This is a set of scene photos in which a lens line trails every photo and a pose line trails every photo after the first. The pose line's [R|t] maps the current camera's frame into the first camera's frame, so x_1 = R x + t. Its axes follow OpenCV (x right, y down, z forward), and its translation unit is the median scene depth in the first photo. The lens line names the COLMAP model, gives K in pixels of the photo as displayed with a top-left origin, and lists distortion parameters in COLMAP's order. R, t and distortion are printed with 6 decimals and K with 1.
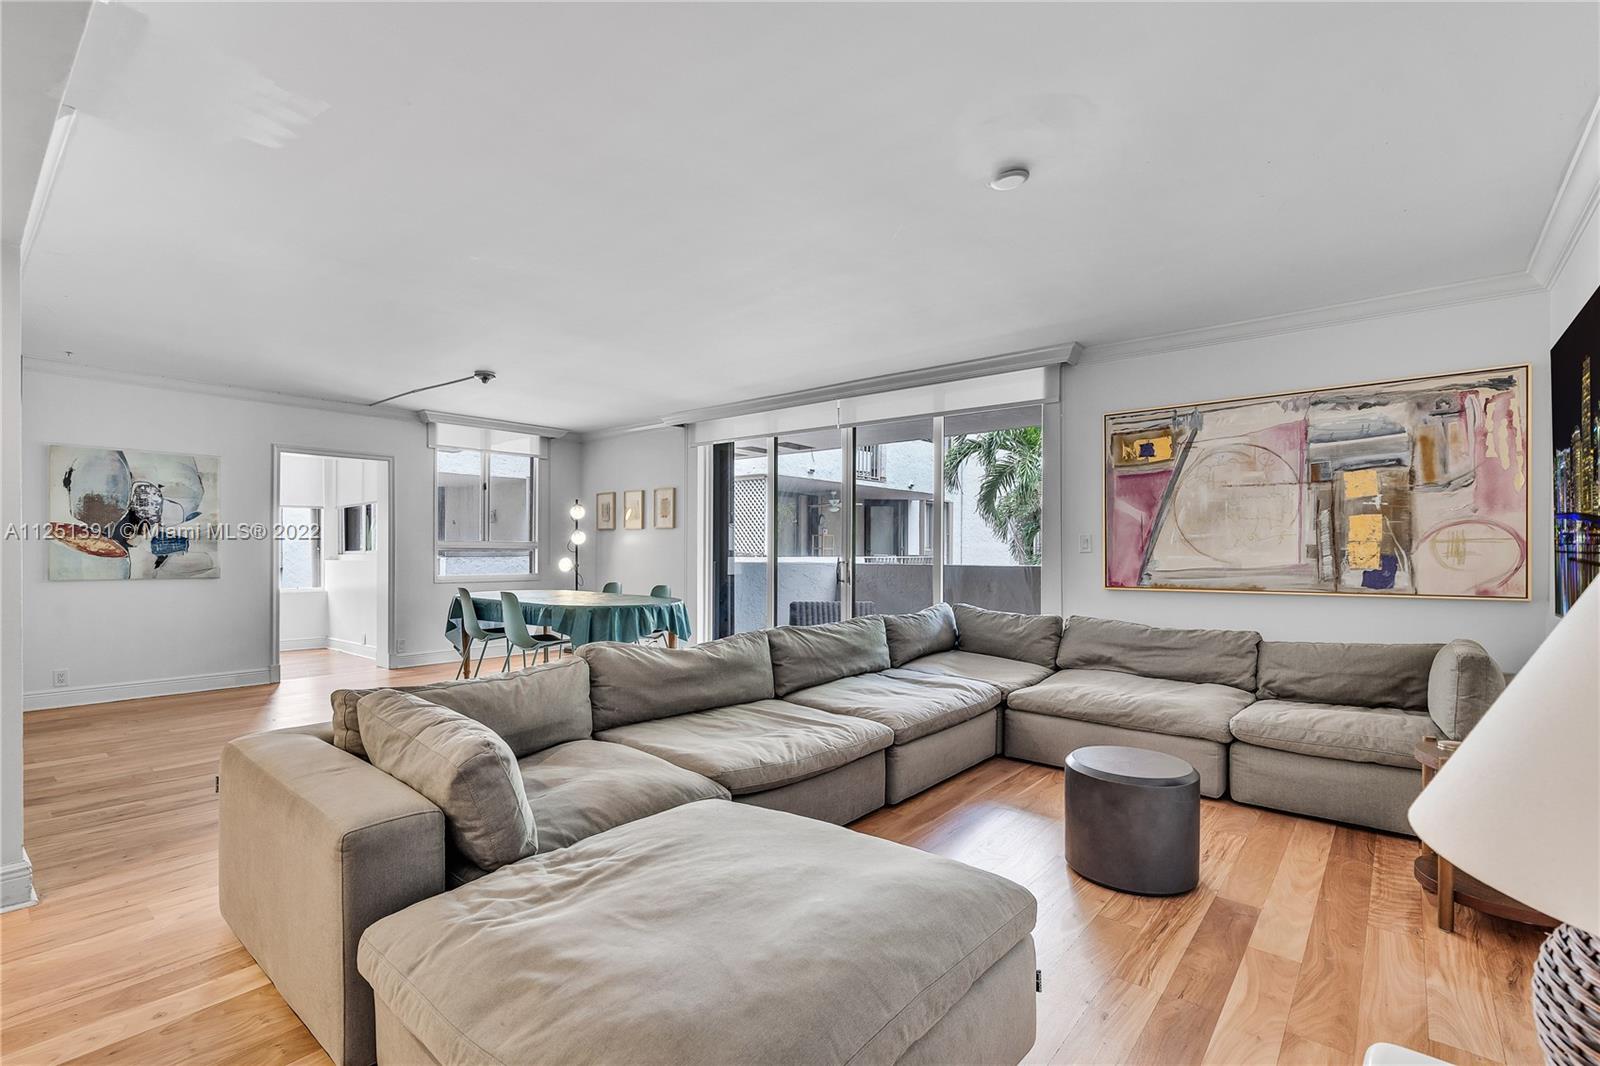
lens RADIAL K [[747.1, 0, 786.3], [0, 747.1, 552.6], [0, 0, 1]] dist [-0.002193, 0.002923]
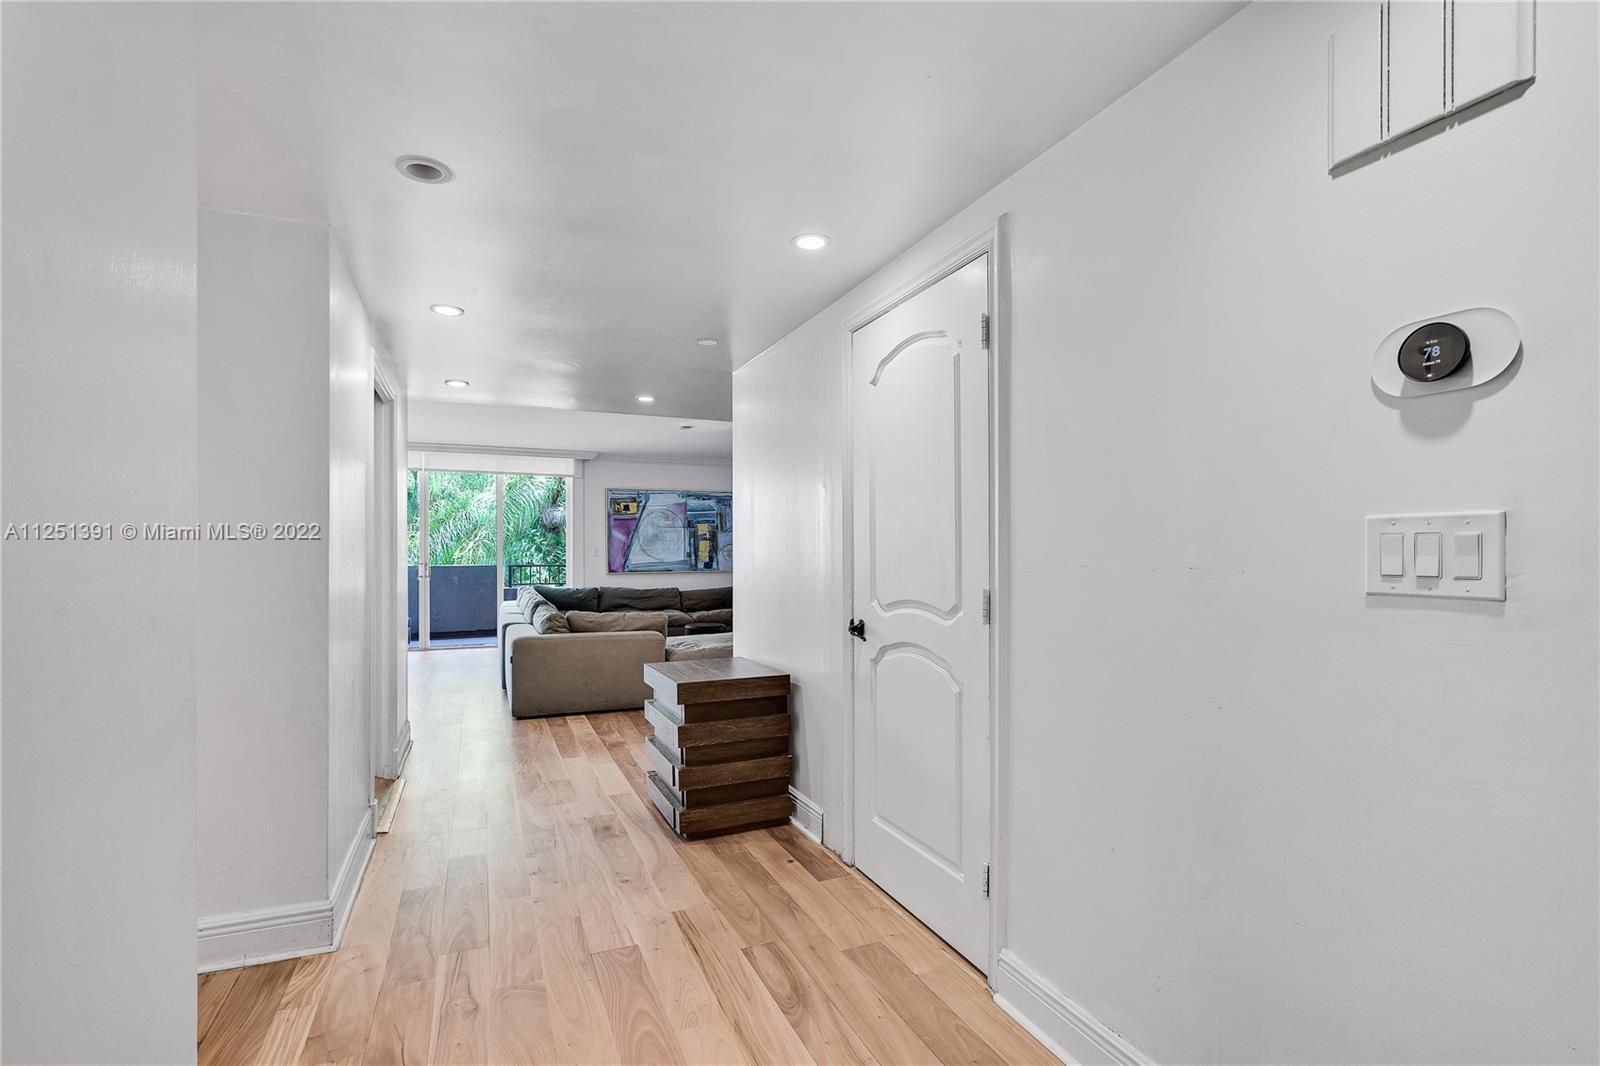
lens RADIAL K [[747.1, 0, 805.1], [0, 747.1, 564.9], [0, 0, 1]] dist [-0.002193, 0.002923]
pose [[0.436535, -0.017632, 0.899514, -1.346350], [0.004189, 0.999837, 0.017566, -0.009342], [-0.899678, -0.003900, 0.436538, -0.439152]]
